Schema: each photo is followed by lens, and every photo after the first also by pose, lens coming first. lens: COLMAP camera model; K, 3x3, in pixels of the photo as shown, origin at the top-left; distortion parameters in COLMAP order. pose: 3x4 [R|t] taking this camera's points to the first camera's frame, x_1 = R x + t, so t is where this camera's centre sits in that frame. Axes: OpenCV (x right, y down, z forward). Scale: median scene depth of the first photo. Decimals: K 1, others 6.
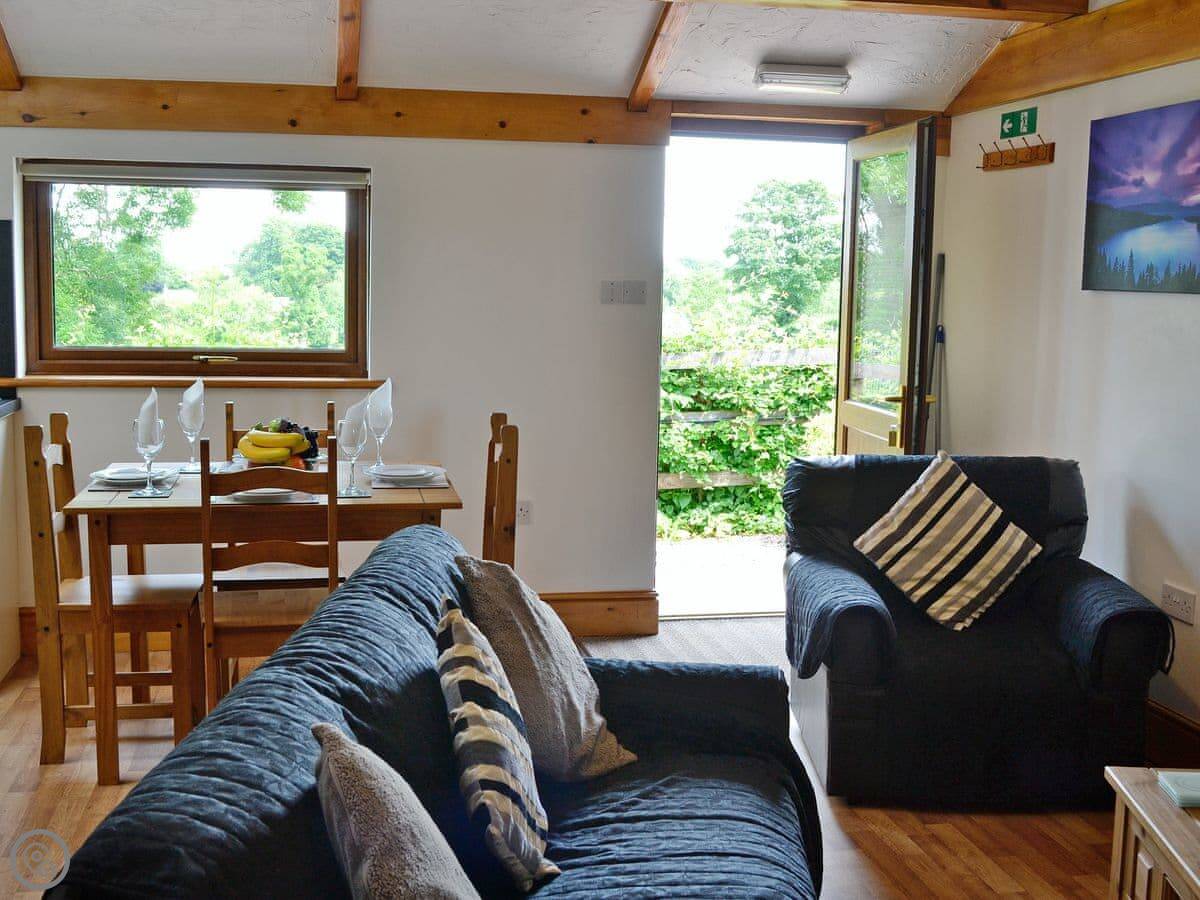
lens RADIAL K [[1433.1, 0, 598.9], [0, 1433.1, 449.9], [0, 0, 1]] dist [-0.038961, 0.000000]
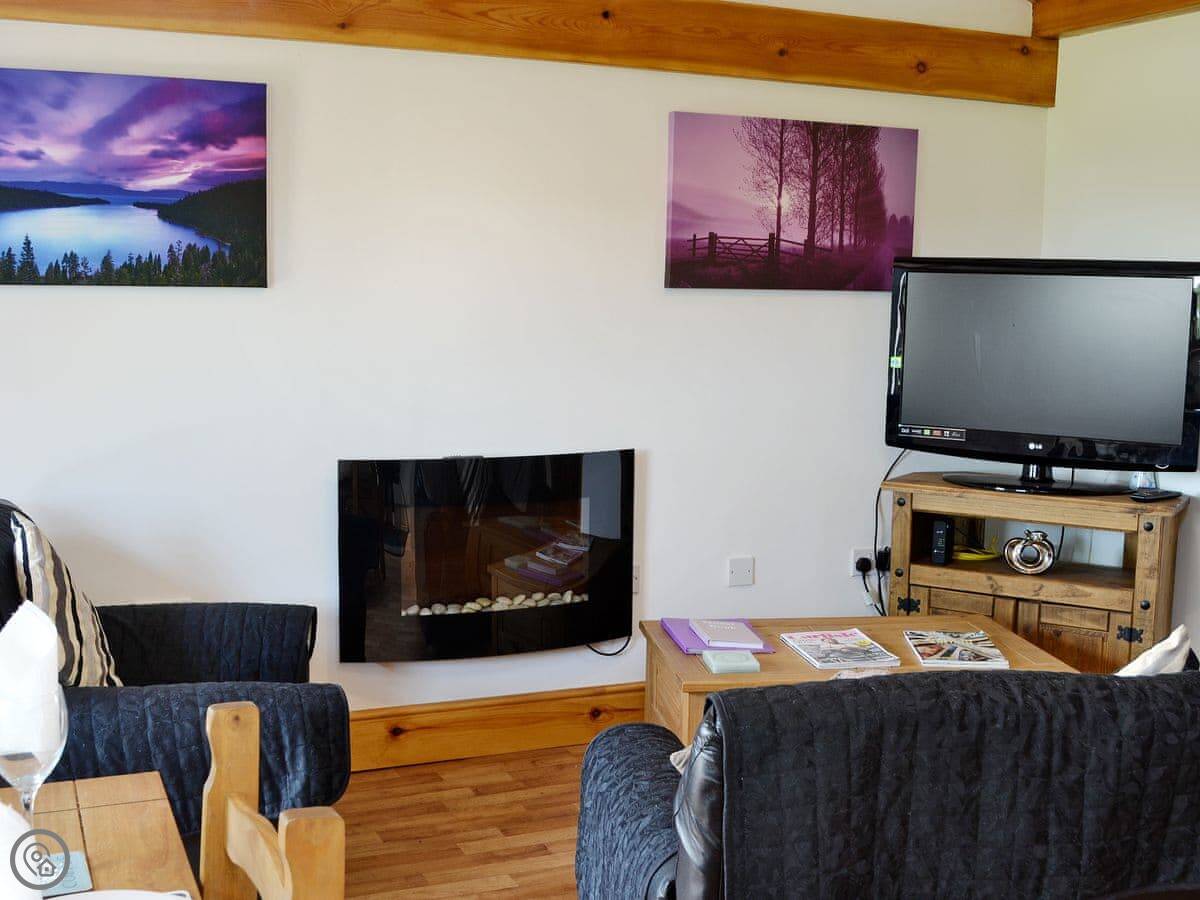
lens RADIAL K [[1433.1, 0, 599.2], [0, 1433.1, 451.1], [0, 0, 1]] dist [-0.038961, 0.000000]
pose [[-0.228305, -0.107169, 0.967673, -0.607161], [0.117384, 0.983643, 0.136632, -0.106246], [-0.966487, 0.144783, -0.211991, 1.017894]]
